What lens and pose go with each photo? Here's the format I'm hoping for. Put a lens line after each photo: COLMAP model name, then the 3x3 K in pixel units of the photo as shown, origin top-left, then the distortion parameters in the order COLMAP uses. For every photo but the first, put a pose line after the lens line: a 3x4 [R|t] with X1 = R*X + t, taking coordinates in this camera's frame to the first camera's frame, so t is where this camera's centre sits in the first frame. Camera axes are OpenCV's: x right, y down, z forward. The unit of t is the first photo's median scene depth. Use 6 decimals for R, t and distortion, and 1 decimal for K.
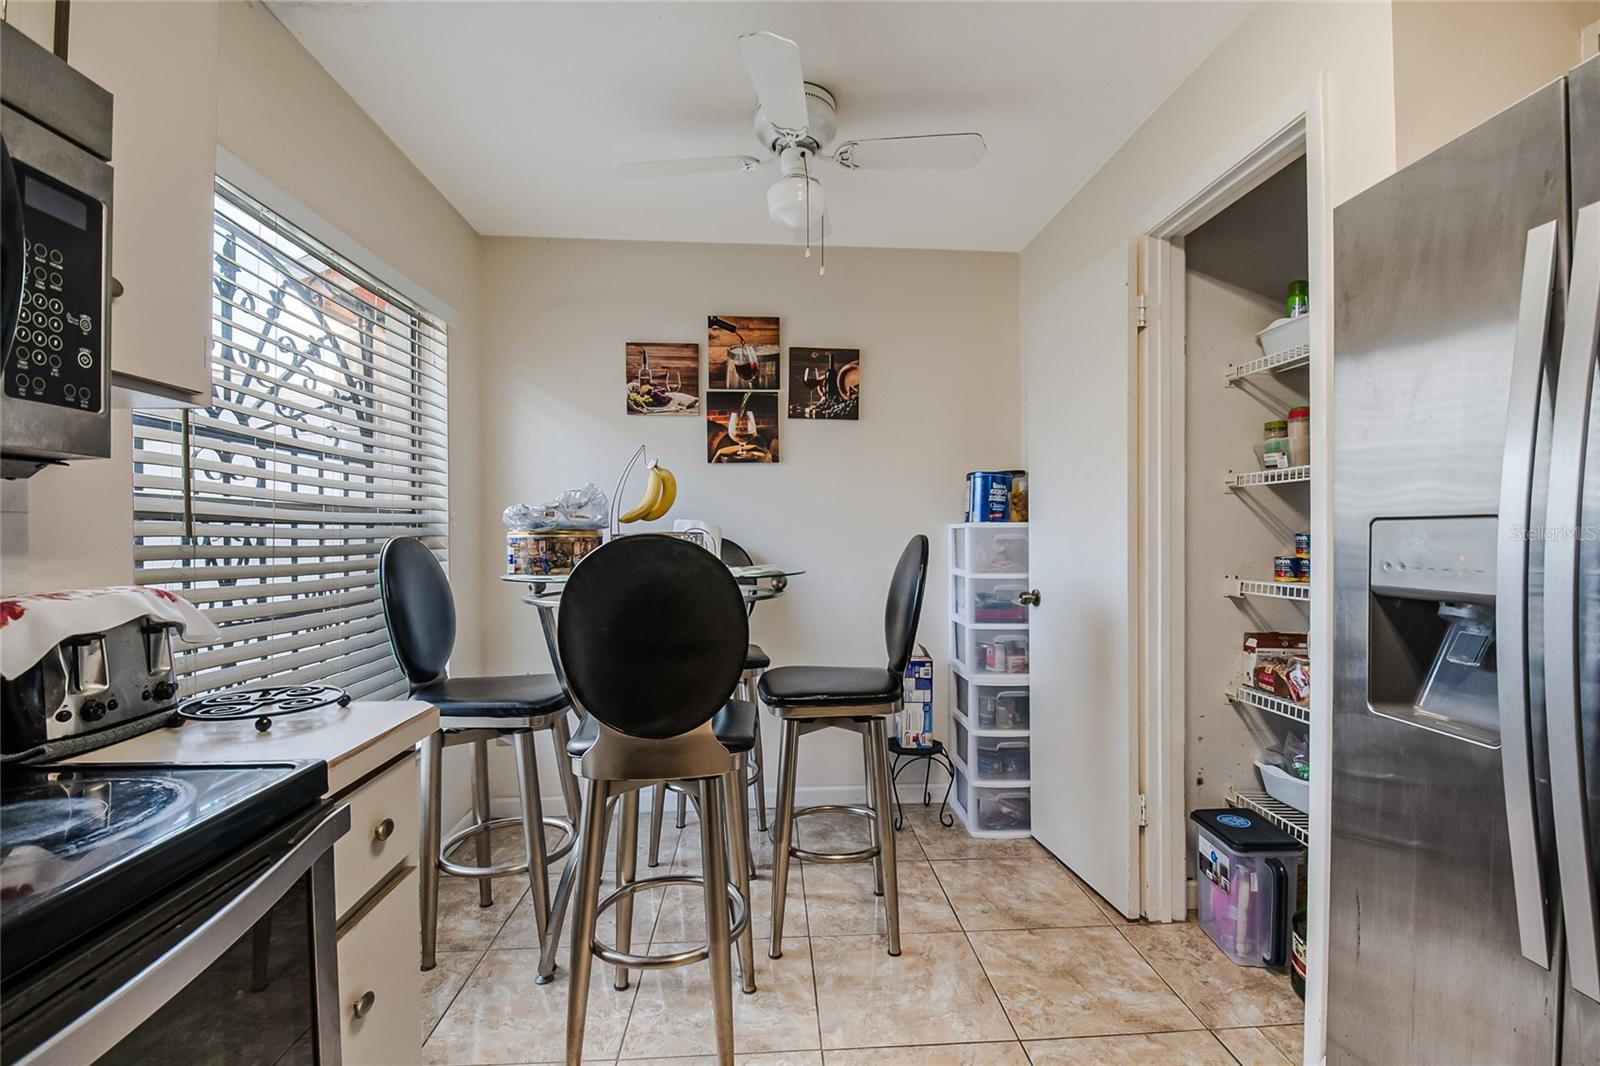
lens RADIAL K [[698.7, 0, 815.2], [0, 698.7, 536.1], [0, 0, 1]] dist [-0.000930, -0.011568]
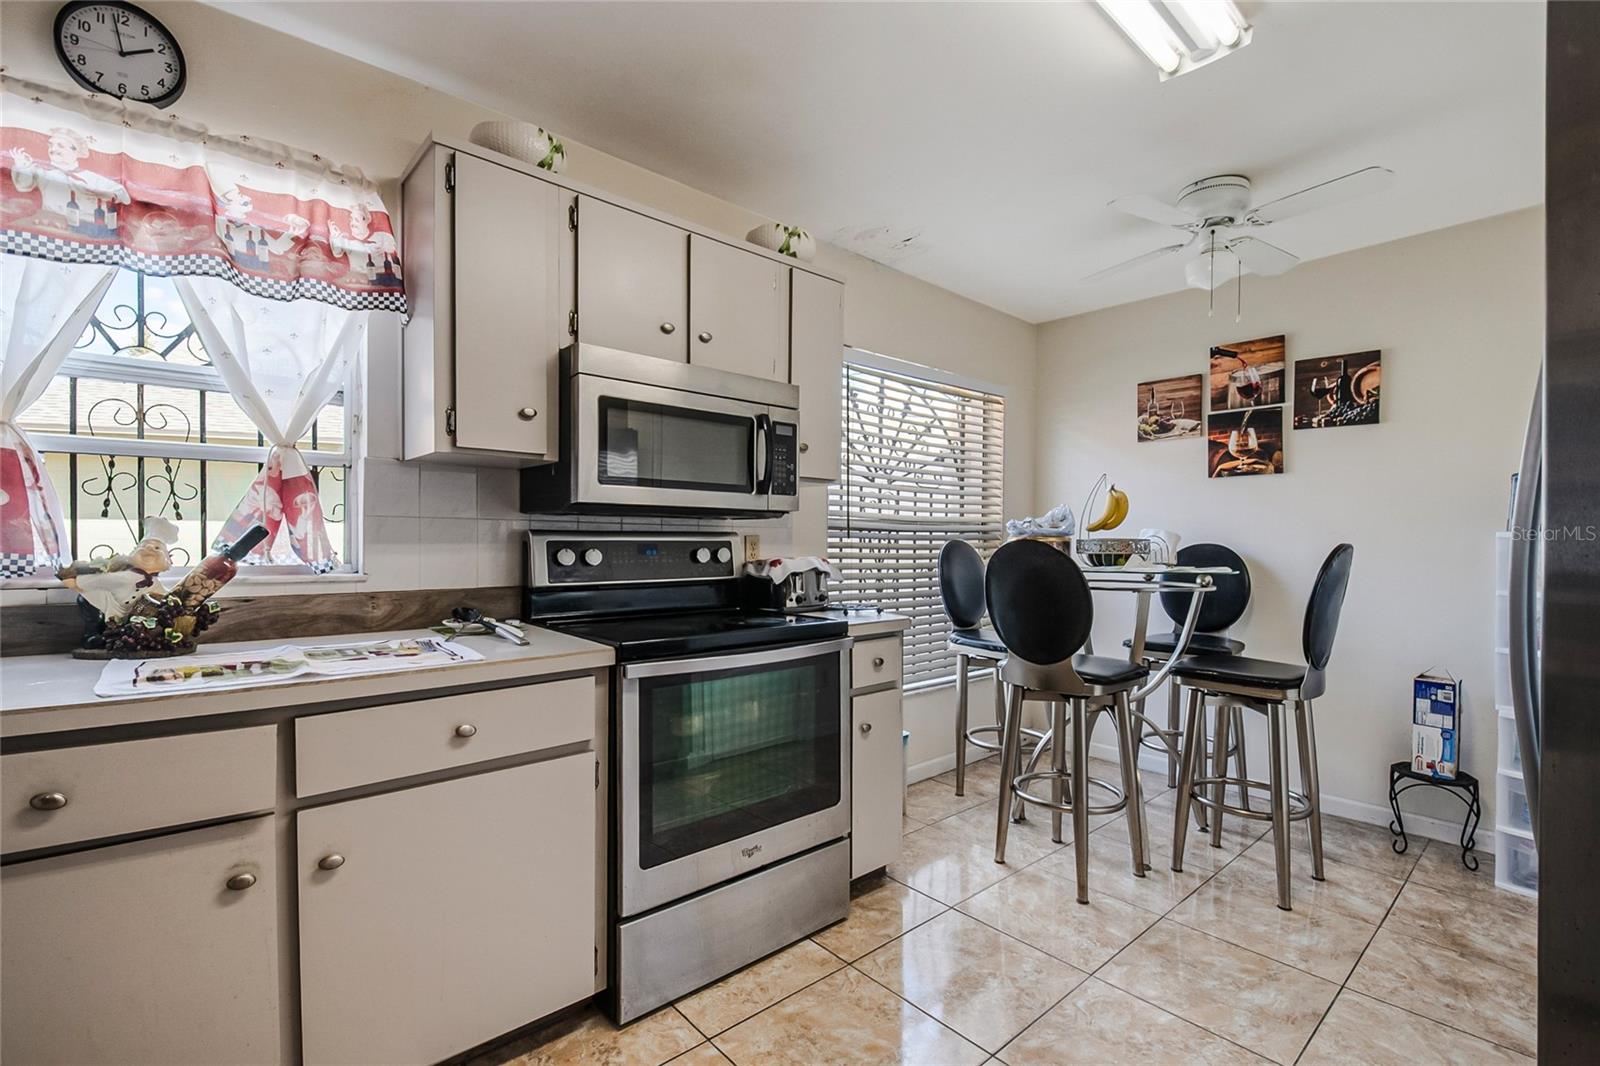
lens RADIAL K [[698.7, 0, 811.1], [0, 698.7, 546.7], [0, 0, 1]] dist [-0.000930, -0.011568]
pose [[0.602419, 0.021432, -0.797892, 0.369036], [-0.013382, 0.999770, 0.016751, -0.002884], [0.798068, 0.000586, 0.602567, -0.200742]]
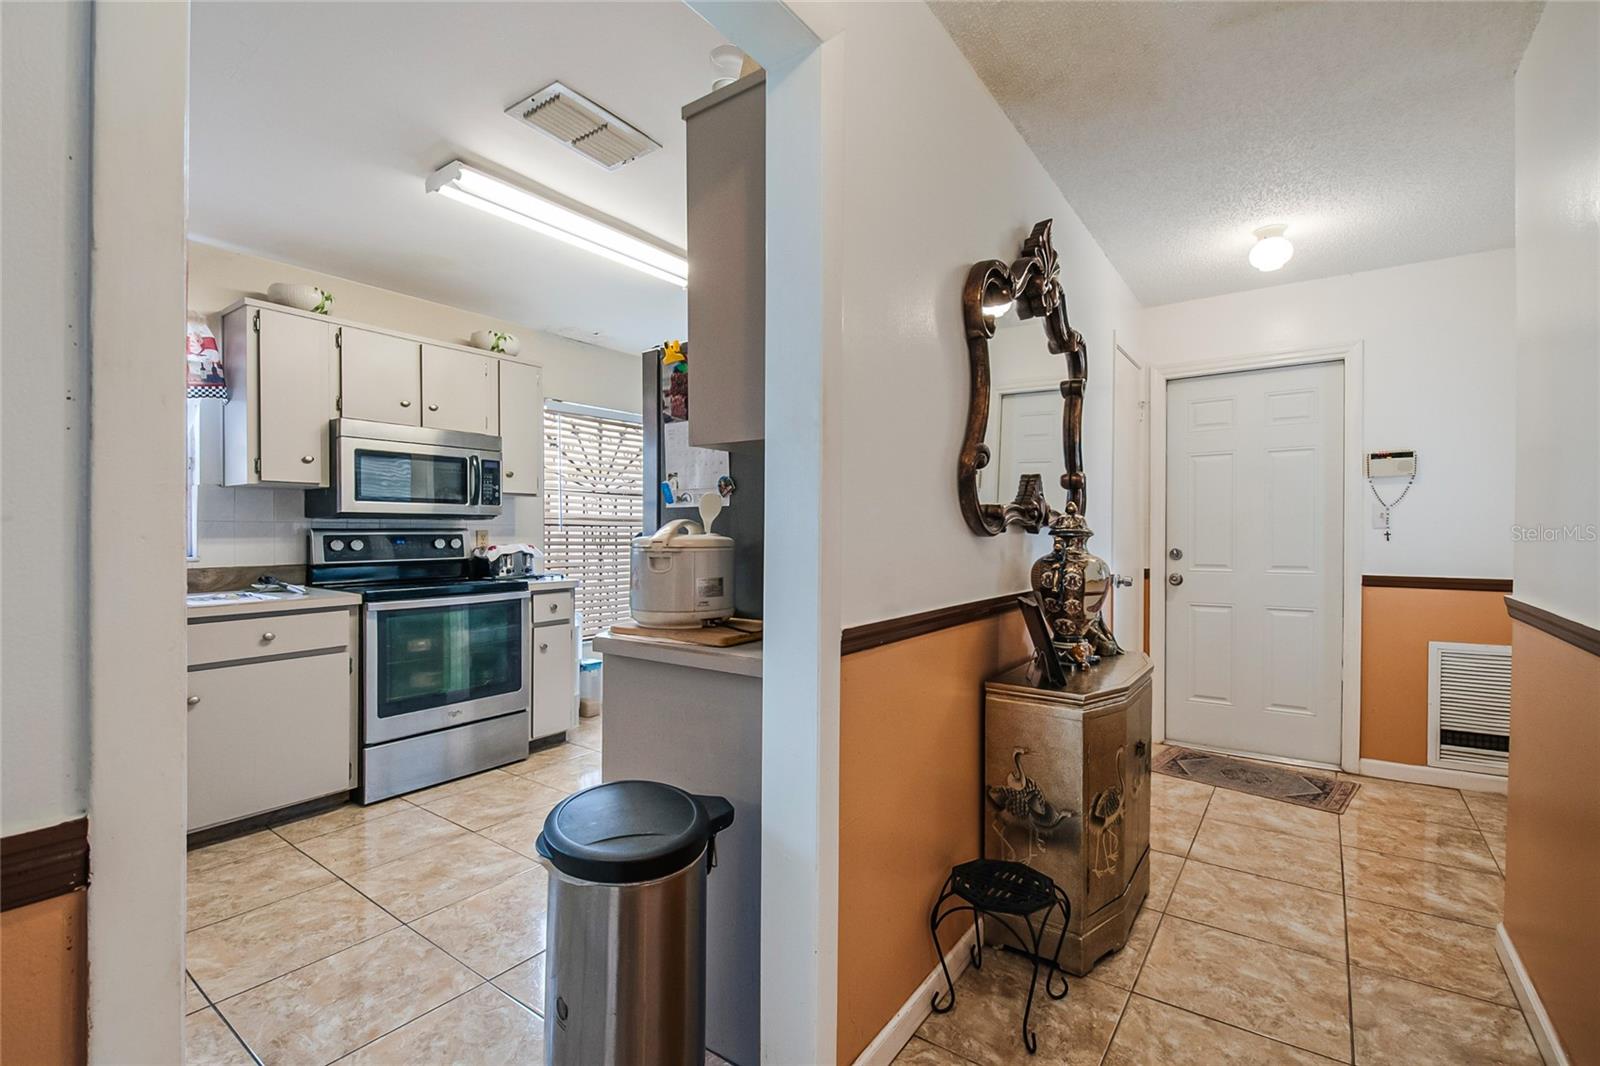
lens RADIAL K [[698.7, 0, 805.1], [0, 698.7, 529.8], [0, 0, 1]] dist [-0.000930, -0.011568]
pose [[0.748685, -0.000962, -0.662926, 0.974267], [-0.000163, 0.999999, -0.001636, -0.000335], [0.662926, 0.001333, 0.748683, -0.316039]]
